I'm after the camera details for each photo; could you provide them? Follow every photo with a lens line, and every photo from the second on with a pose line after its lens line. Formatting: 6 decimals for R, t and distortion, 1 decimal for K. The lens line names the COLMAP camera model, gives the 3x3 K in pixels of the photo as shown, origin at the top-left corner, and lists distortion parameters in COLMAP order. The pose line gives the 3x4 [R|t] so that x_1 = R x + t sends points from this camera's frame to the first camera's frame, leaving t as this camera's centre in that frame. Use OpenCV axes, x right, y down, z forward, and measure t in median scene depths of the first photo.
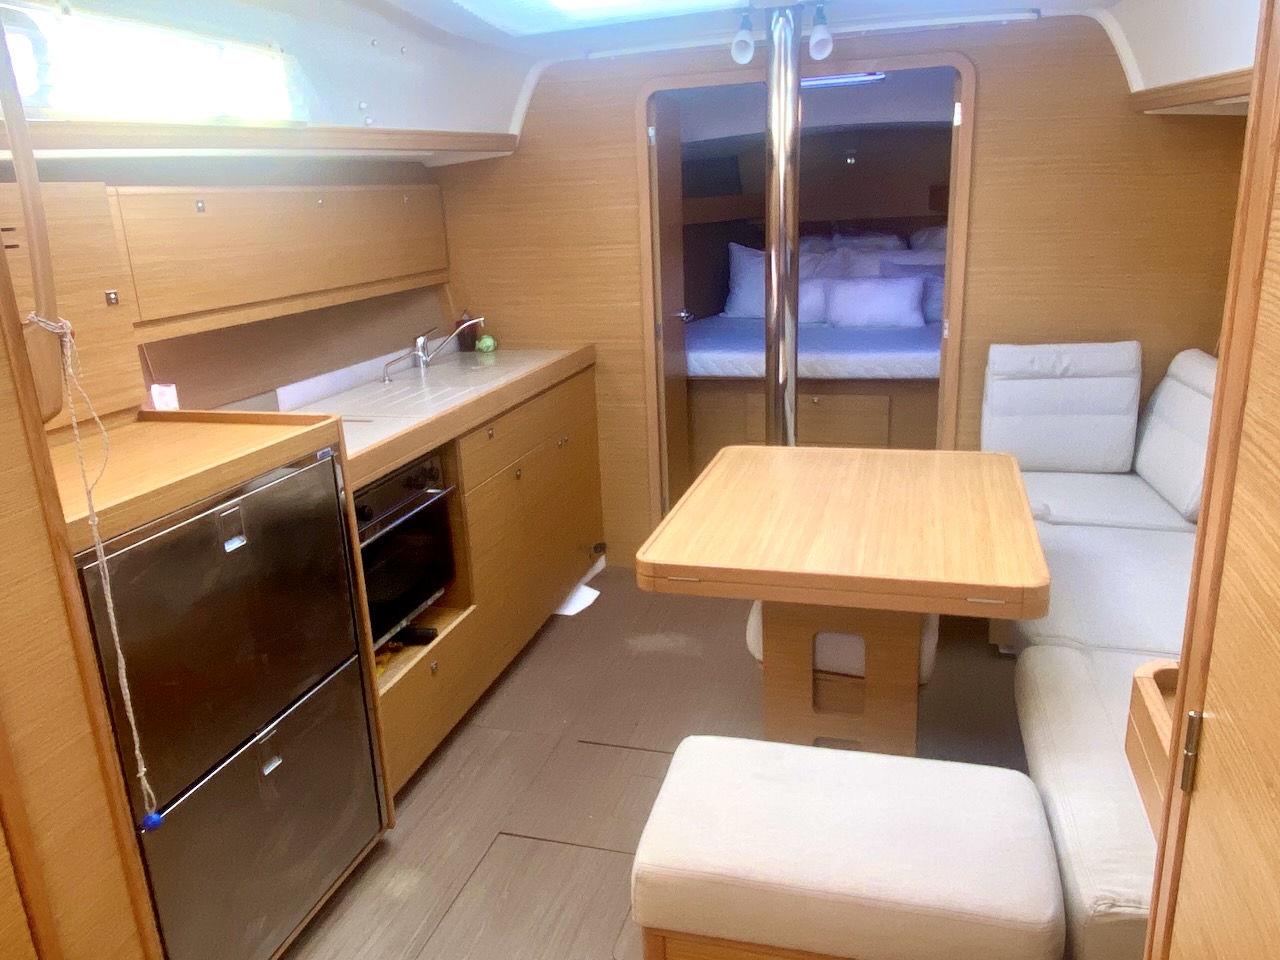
lens RADIAL K [[970.0, 0, 625.1], [0, 970.0, 484.2], [0, 0, 1]] dist [0.108833, -0.162424]
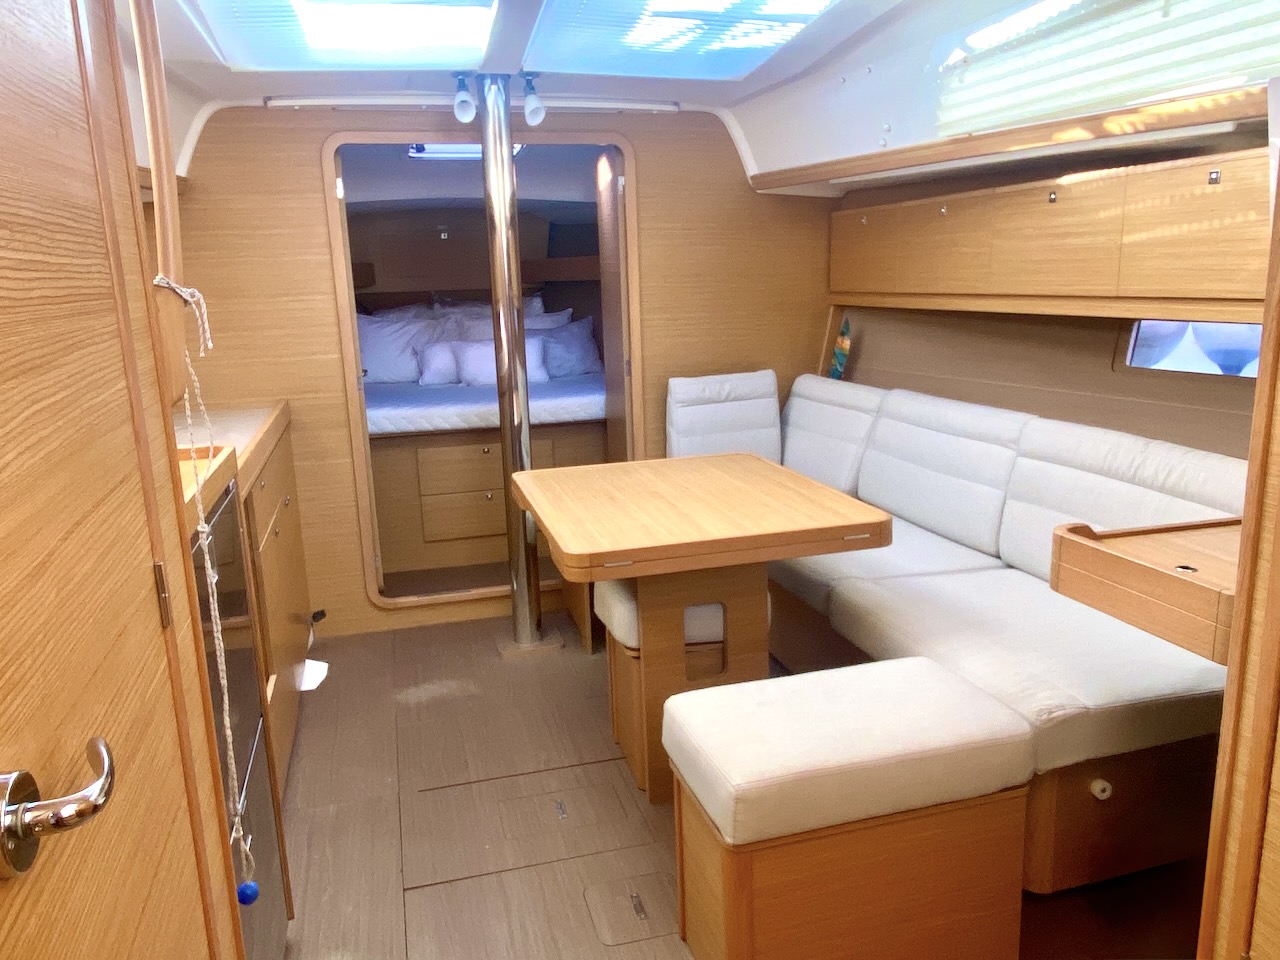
lens RADIAL K [[973.3, 0, 641.7], [0, 973.3, 487.4], [0, 0, 1]] dist [0.038833, -0.005185]
pose [[0.849738, -0.098455, 0.517931, -0.284813], [0.146248, 0.987872, -0.052154, 0.045570], [-0.506515, 0.120064, 0.853831, 0.036719]]
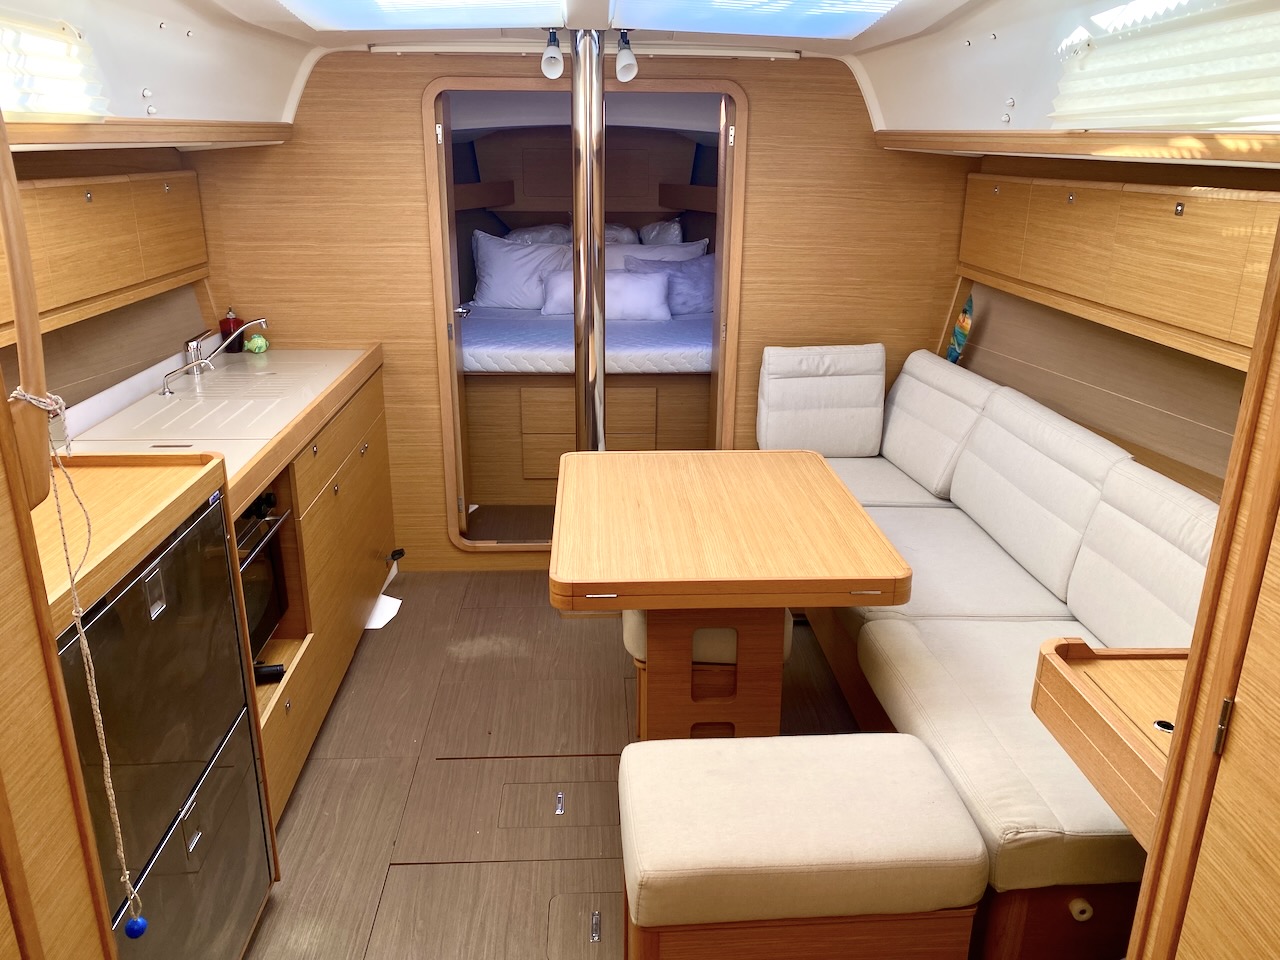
lens RADIAL K [[991.0, 0, 640.0], [0, 991.0, 480.0], [0, 0, 1]] dist [0.008298, -0.002597]
pose [[0.939320, -0.056617, 0.338338, -0.155205], [0.047482, 0.998251, 0.035223, -0.038967], [-0.339741, -0.017021, 0.940365, -0.009074]]
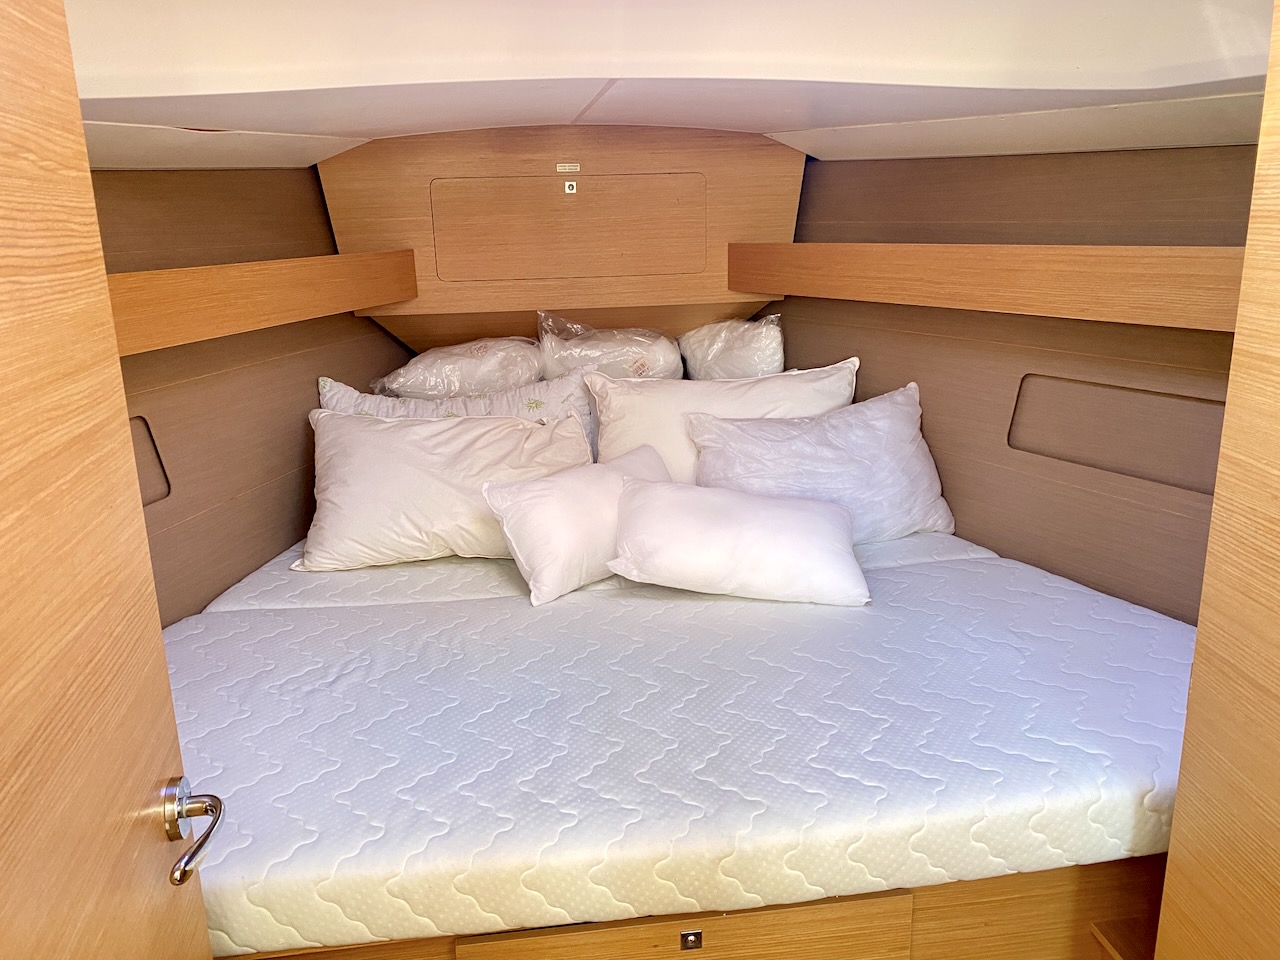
lens RADIAL K [[991.0, 0, 640.0], [0, 991.0, 480.0], [0, 0, 1]] dist [0.008298, -0.002597]
pose [[0.909059, -0.079946, 0.408925, 0.092287], [0.102684, 0.994136, -0.033914, -0.295871], [-0.403815, 0.072820, 0.911938, 0.977973]]
